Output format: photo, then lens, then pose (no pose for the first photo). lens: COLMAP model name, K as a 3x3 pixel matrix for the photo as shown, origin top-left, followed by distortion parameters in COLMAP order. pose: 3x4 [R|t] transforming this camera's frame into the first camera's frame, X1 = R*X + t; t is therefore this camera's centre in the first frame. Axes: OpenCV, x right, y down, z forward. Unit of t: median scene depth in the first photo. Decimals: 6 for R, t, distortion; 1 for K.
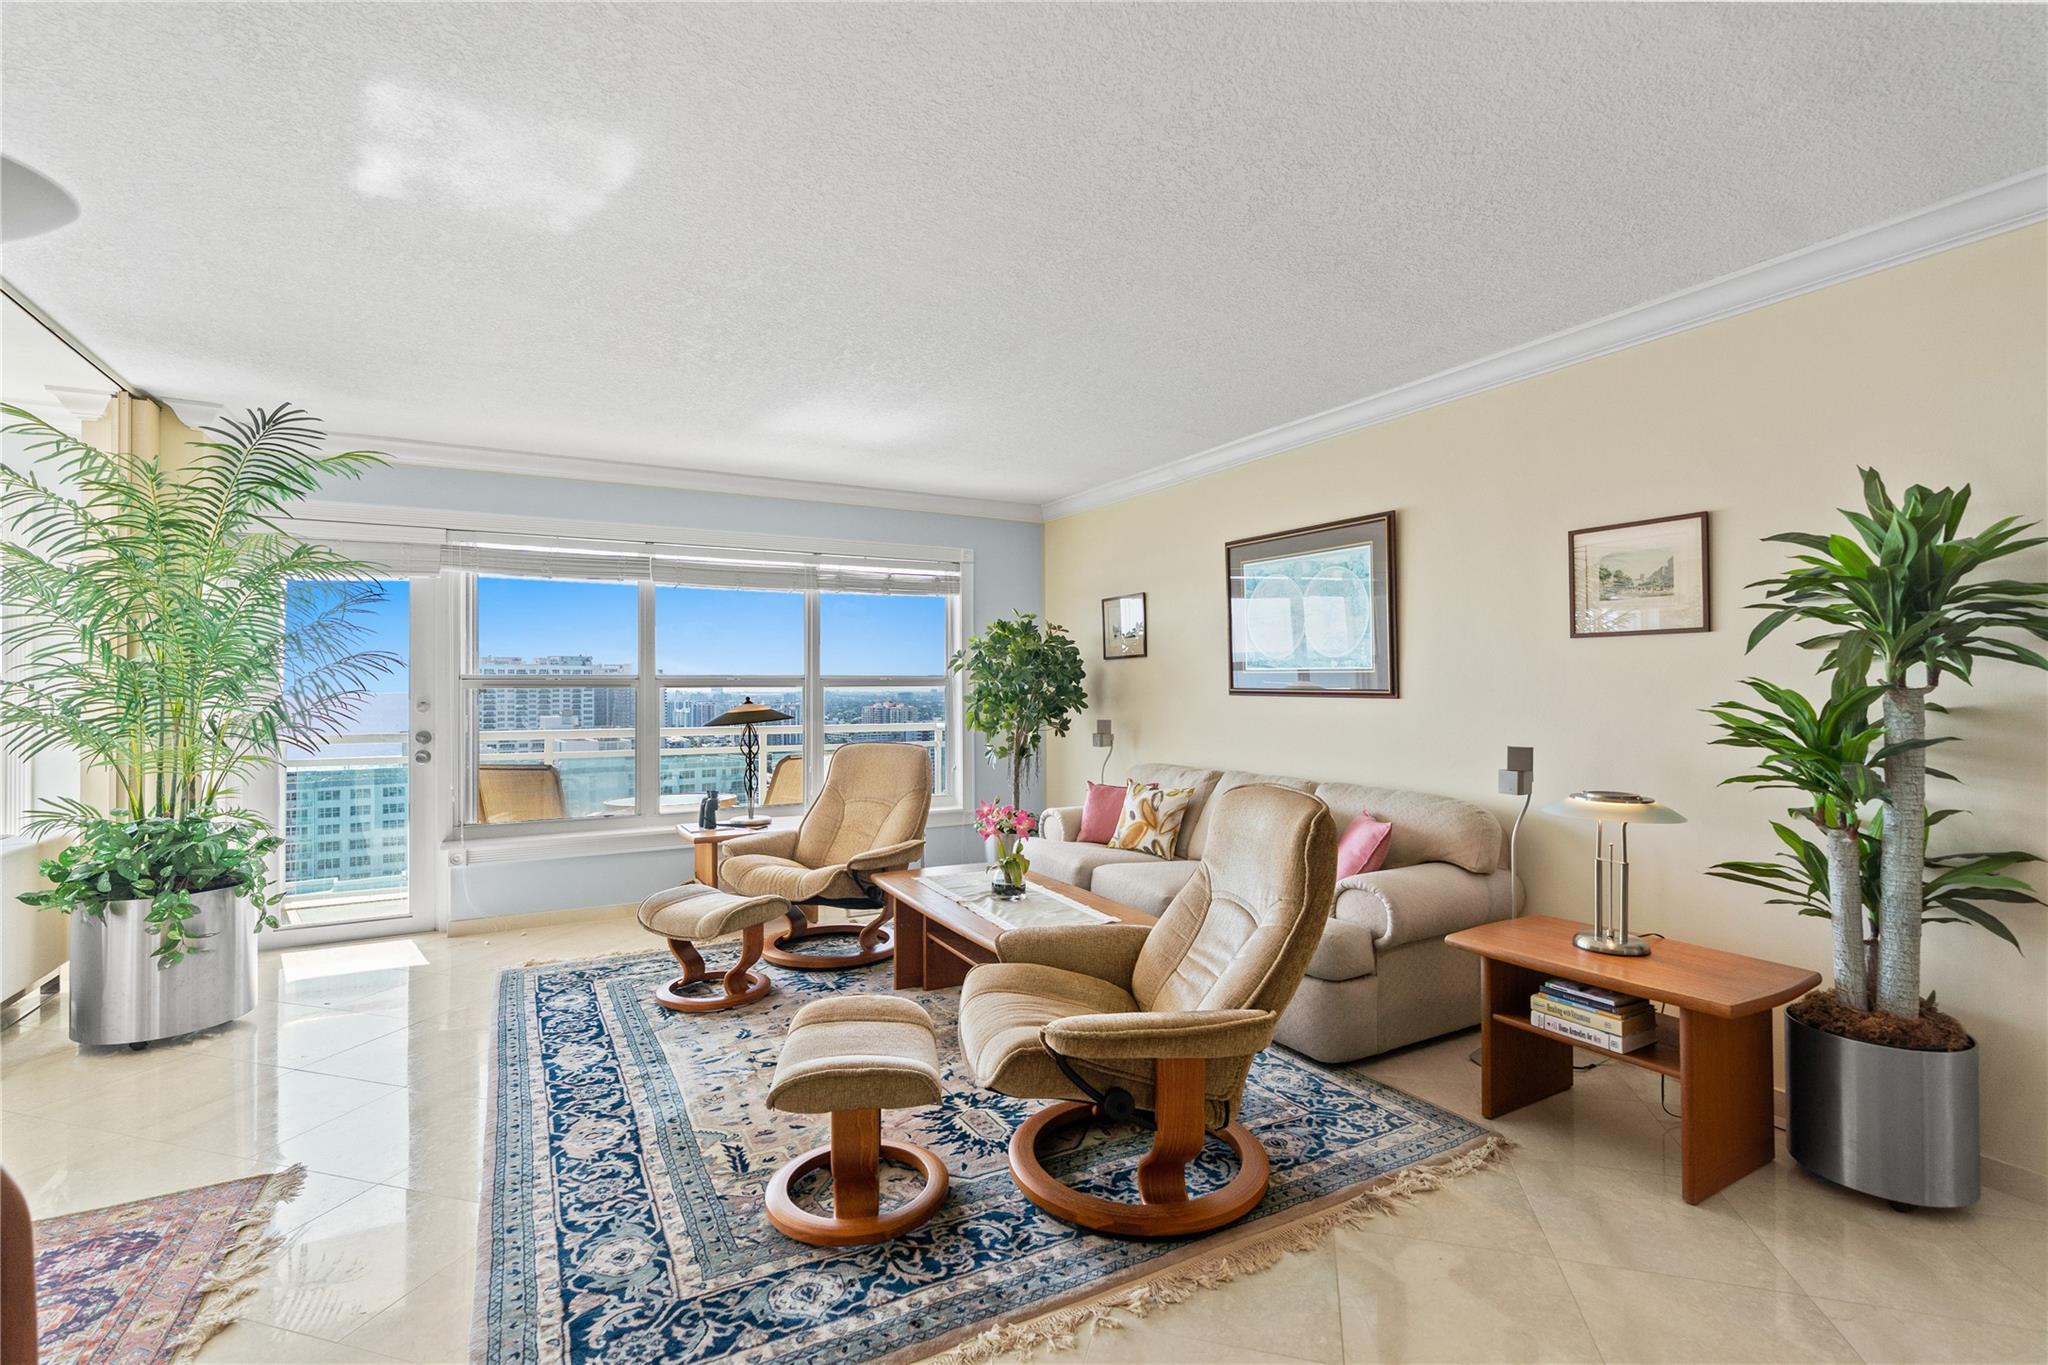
lens RADIAL K [[927.8, 0, 1022.2], [0, 927.8, 679.1], [0, 0, 1]] dist [-0.010123, 0.003756]
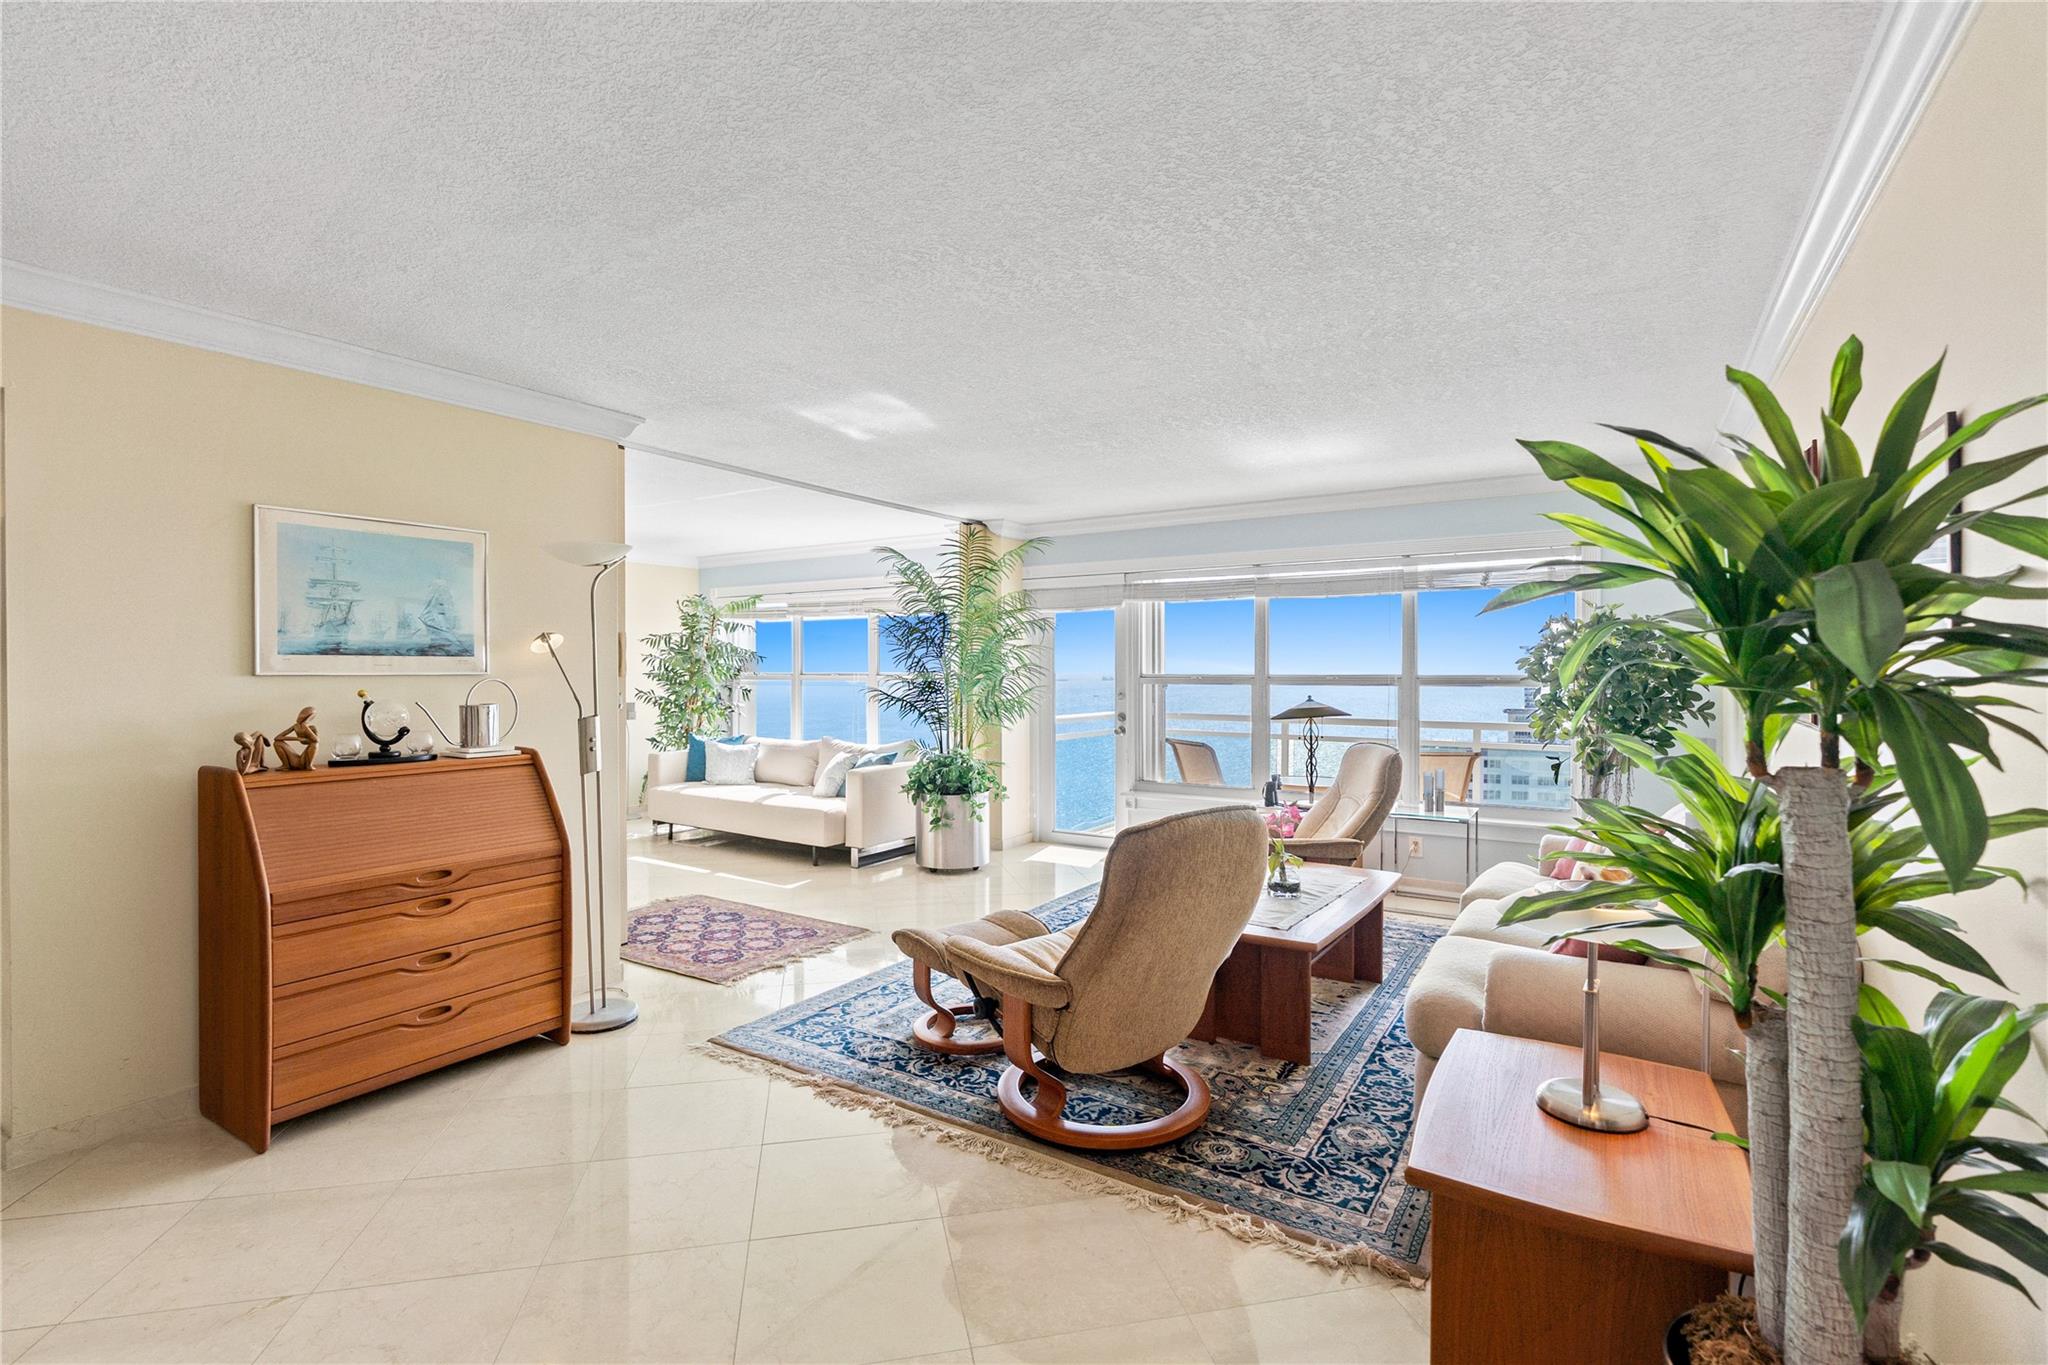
lens RADIAL K [[927.8, 0, 1029.5], [0, 927.8, 678.8], [0, 0, 1]] dist [-0.010123, 0.003756]
pose [[0.478560, 0.012741, -0.877962, 0.870390], [0.006923, 0.999809, 0.018283, -0.039283], [0.878027, -0.014828, 0.478381, 0.258797]]
